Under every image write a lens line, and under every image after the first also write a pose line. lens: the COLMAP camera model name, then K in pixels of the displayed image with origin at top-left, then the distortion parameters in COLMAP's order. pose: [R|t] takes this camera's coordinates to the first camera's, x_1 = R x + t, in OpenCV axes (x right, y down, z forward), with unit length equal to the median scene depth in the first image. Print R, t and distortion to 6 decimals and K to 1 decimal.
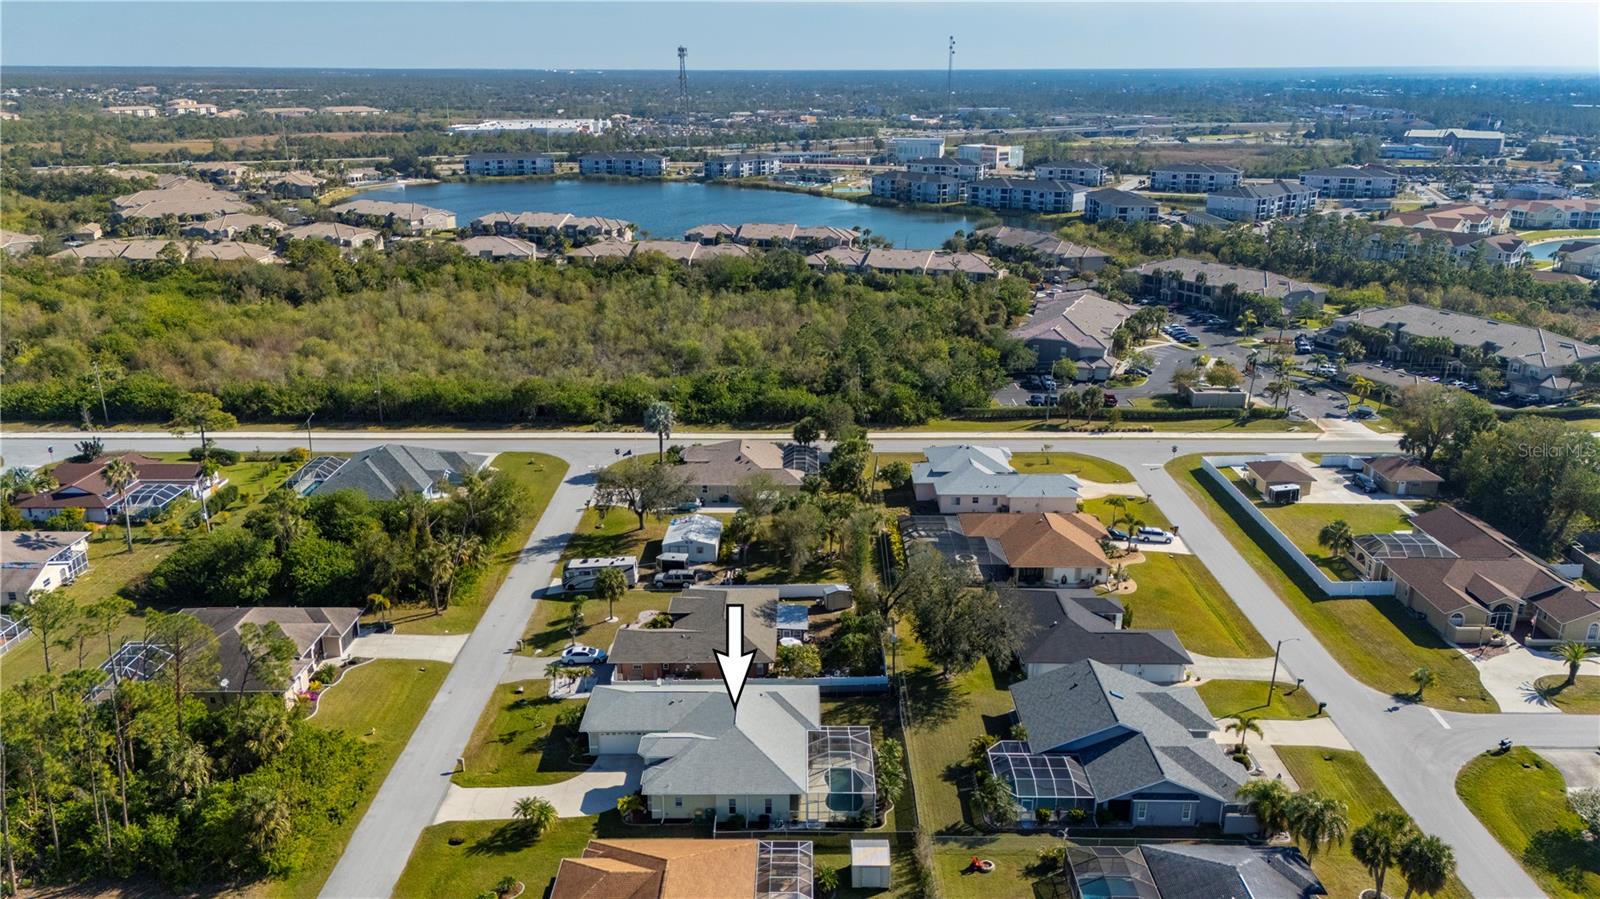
lens RADIAL K [[1170.4, 0, 796.5], [0, 1170.4, 445.4], [0, 0, 1]] dist [0.080522, -0.075771]
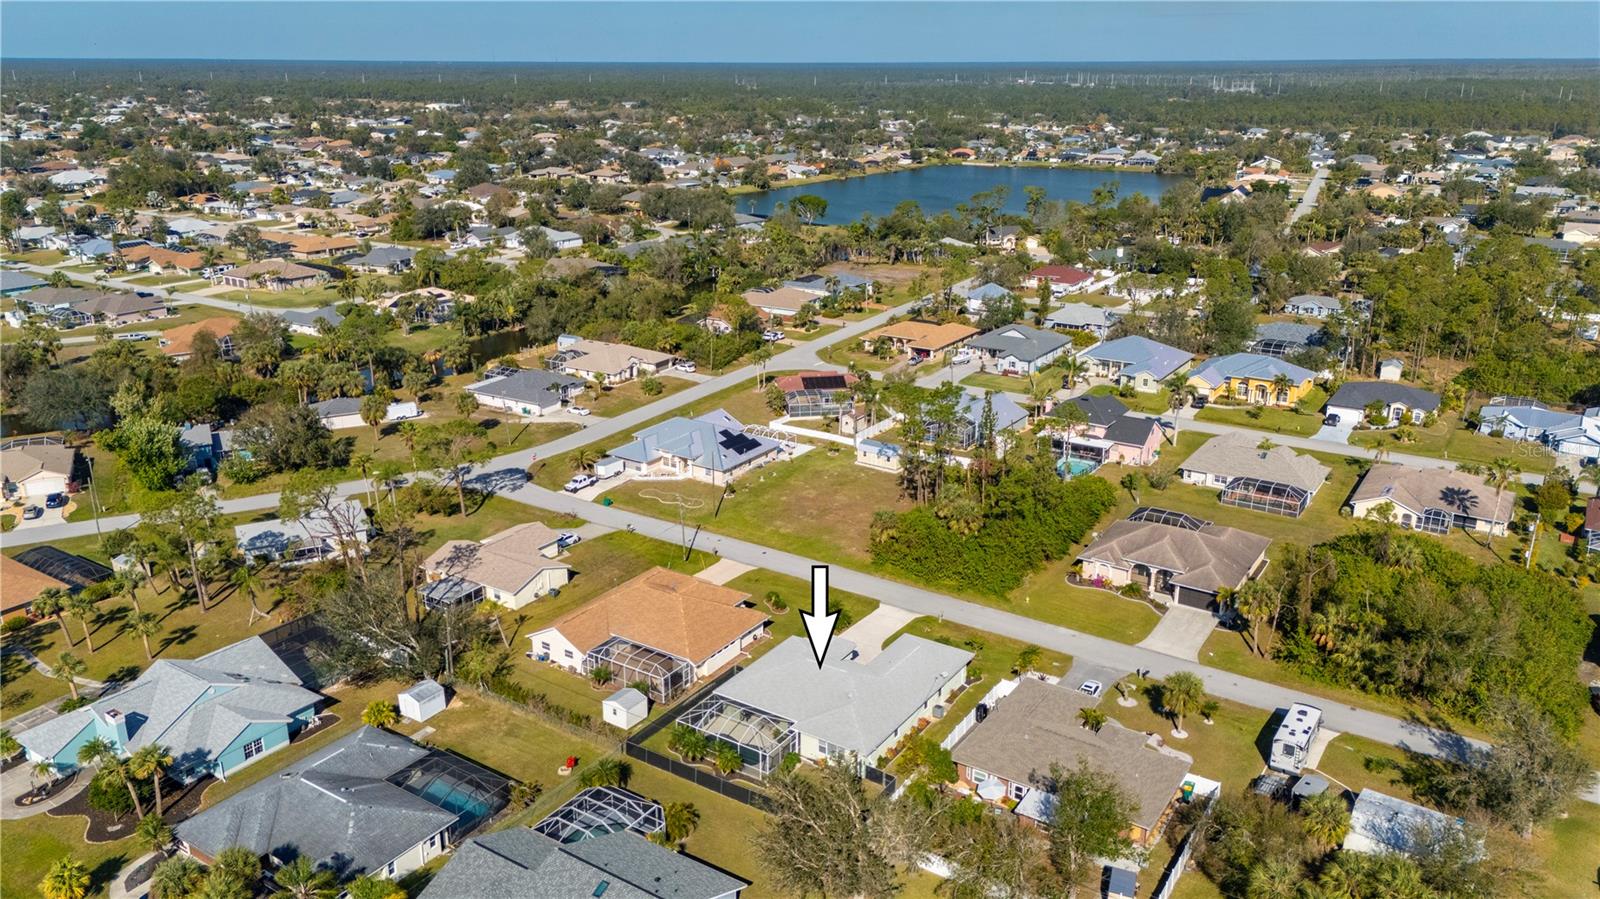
lens RADIAL K [[1170.4, 0, 796.5], [0, 1170.4, 445.4], [0, 0, 1]] dist [0.080522, -0.075771]
pose [[-0.549812, 0.261878, -0.793175, 0.416010], [-0.254744, 0.851773, 0.457808, -0.234009], [0.795495, 0.453765, -0.401603, 0.729202]]
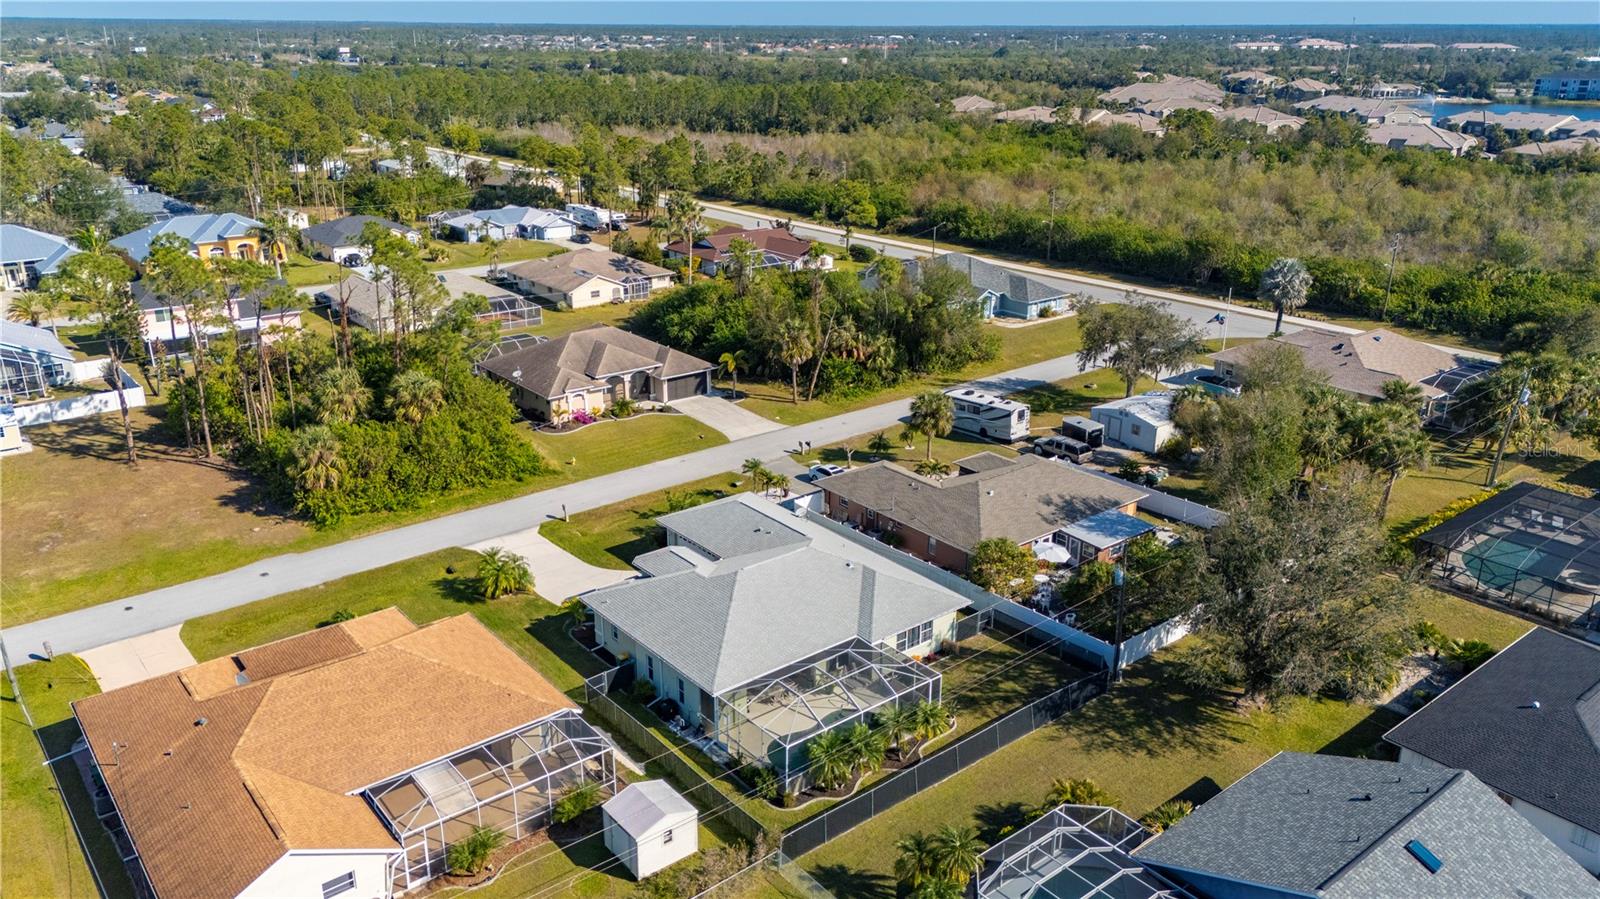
lens RADIAL K [[1170.4, 0, 796.5], [0, 1170.4, 445.4], [0, 0, 1]] dist [0.080522, -0.075771]
pose [[0.633758, 0.264377, -0.726950, 0.225579], [-0.241686, 0.960408, 0.138578, 0.040495], [0.734805, 0.087868, 0.672563, 0.317024]]
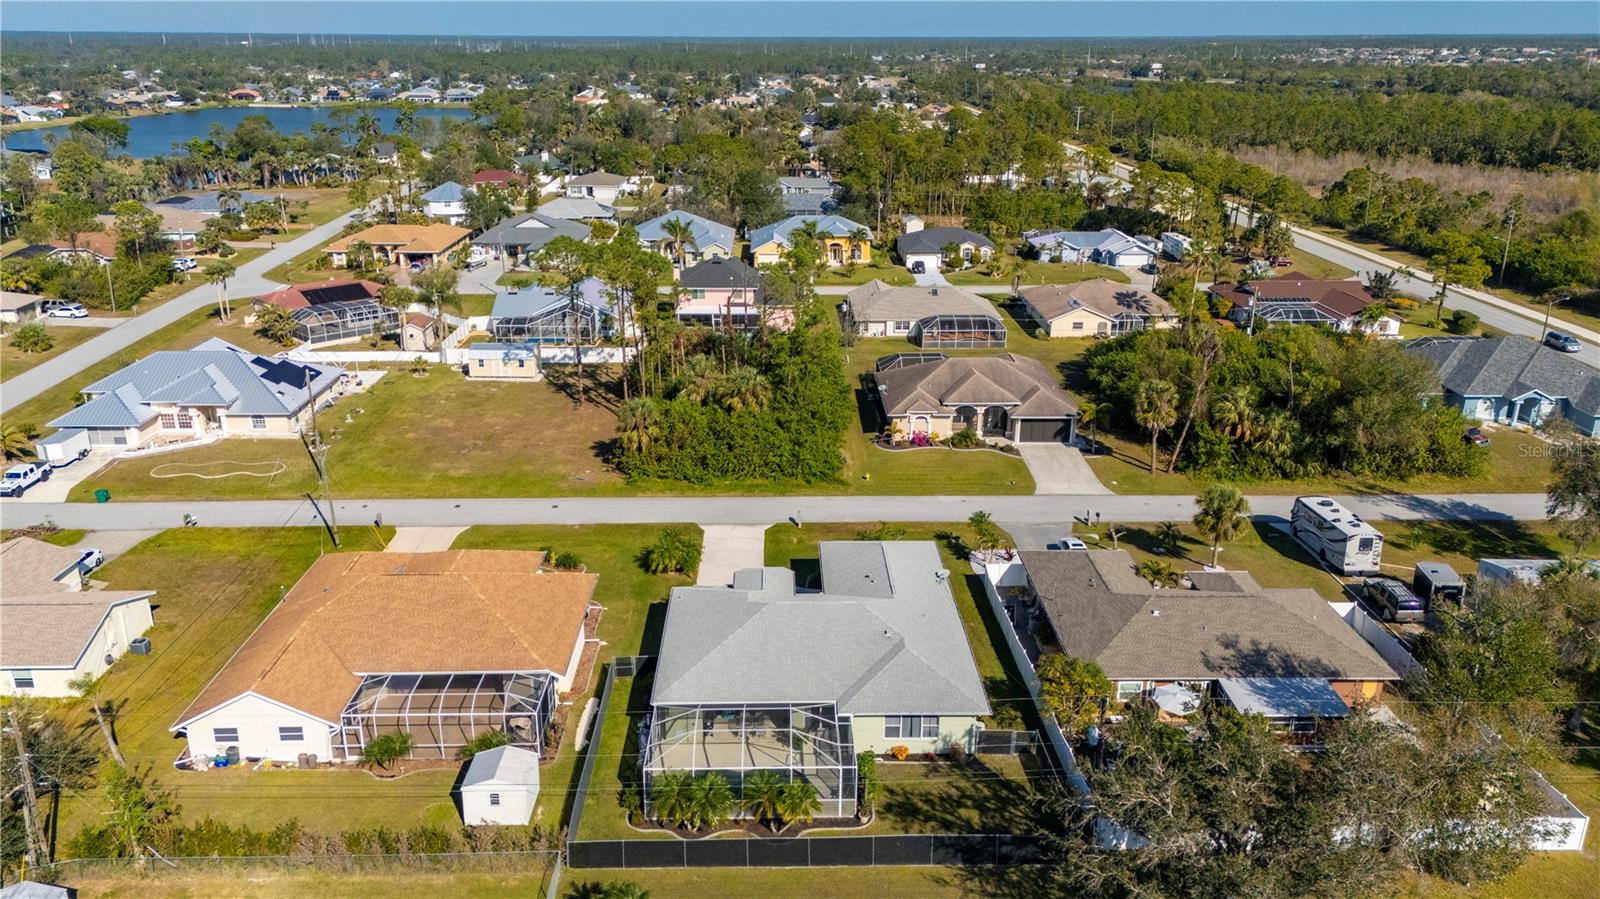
lens RADIAL K [[1166.9, 0, 797.3], [0, 1166.9, 453.4], [0, 0, 1]] dist [0.084010, -0.075205]
pose [[0.024353, 0.336680, -0.941304, 0.287052], [-0.309471, 0.897871, 0.313139, -0.024329], [0.950597, 0.283680, 0.126059, 0.492990]]
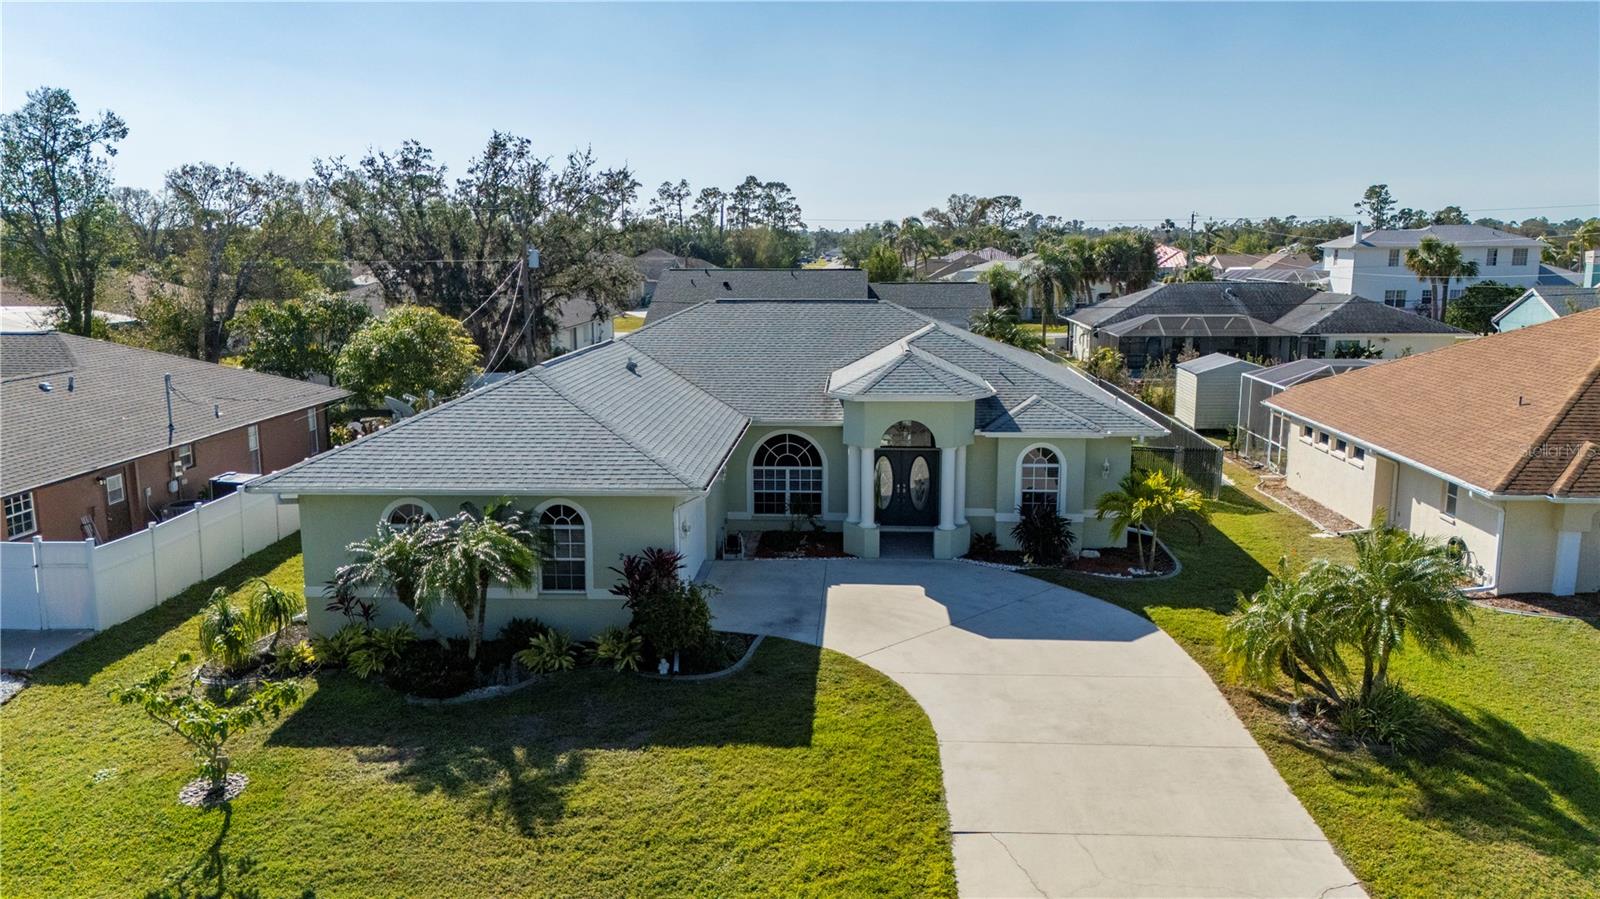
lens RADIAL K [[1166.9, 0, 797.3], [0, 1166.9, 453.4], [0, 0, 1]] dist [0.084010, -0.075205]
pose [[0.053592, -0.177338, 0.982690, -0.206907], [0.308634, 0.938860, 0.152597, 0.119522], [-0.949670, 0.295114, 0.105048, 0.542903]]
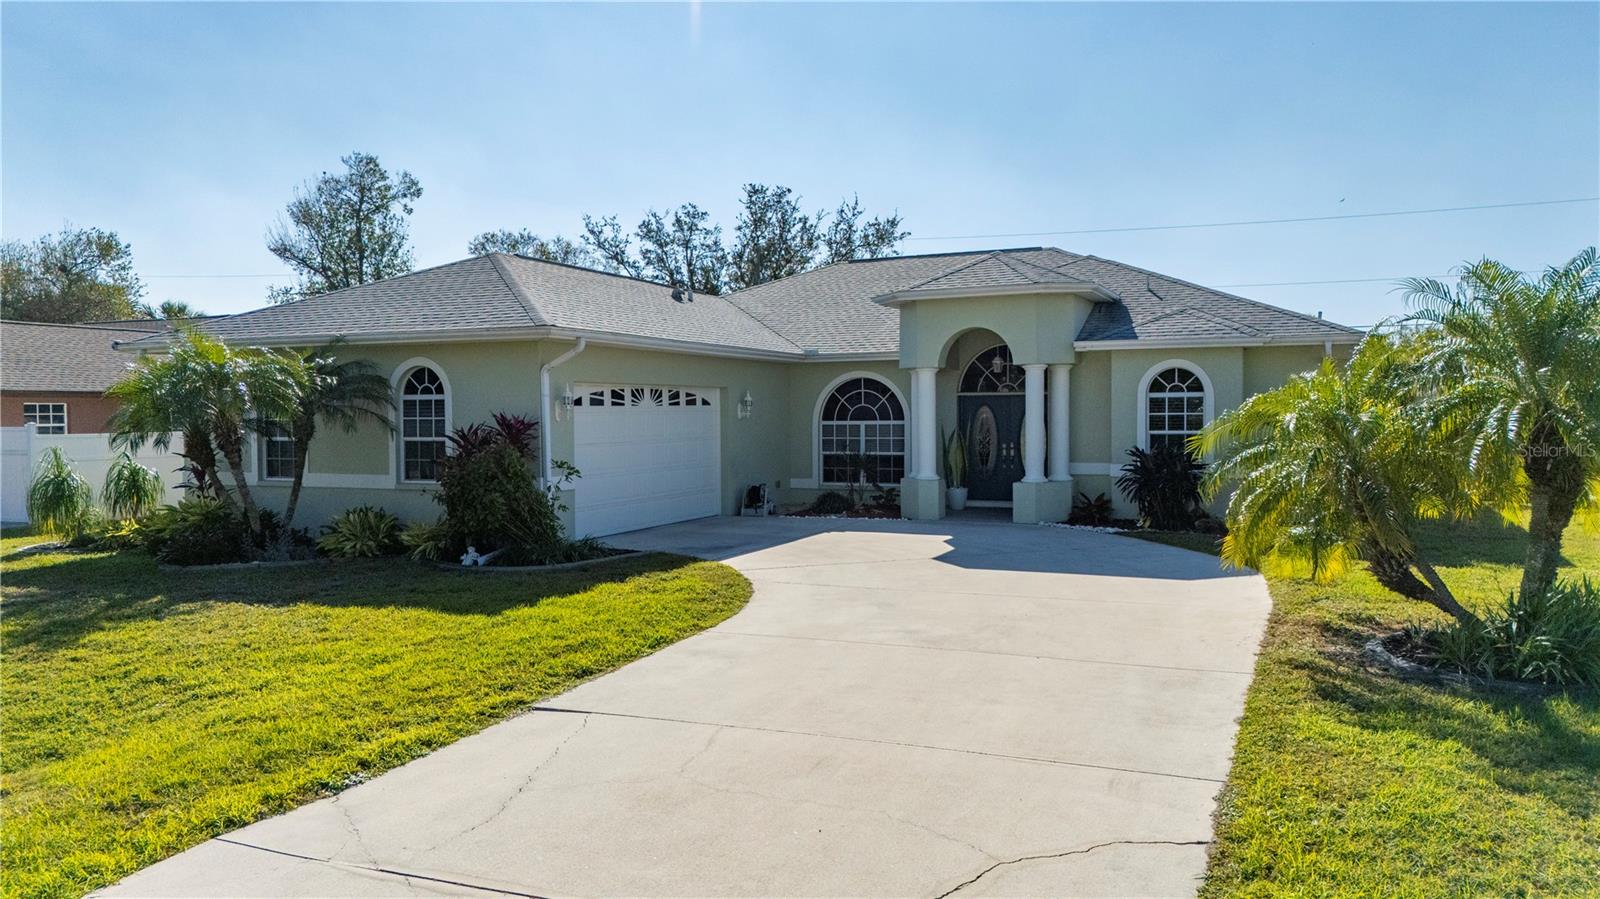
lens RADIAL K [[1172.9, 0, 796.0], [0, 1172.9, 443.6], [0, 0, 1]] dist [0.078886, -0.077610]
pose [[0.408327, -0.026043, 0.912464, -0.169406], [0.285976, 0.952923, -0.100776, 0.156488], [-0.866883, 0.302093, 0.396552, 0.519723]]
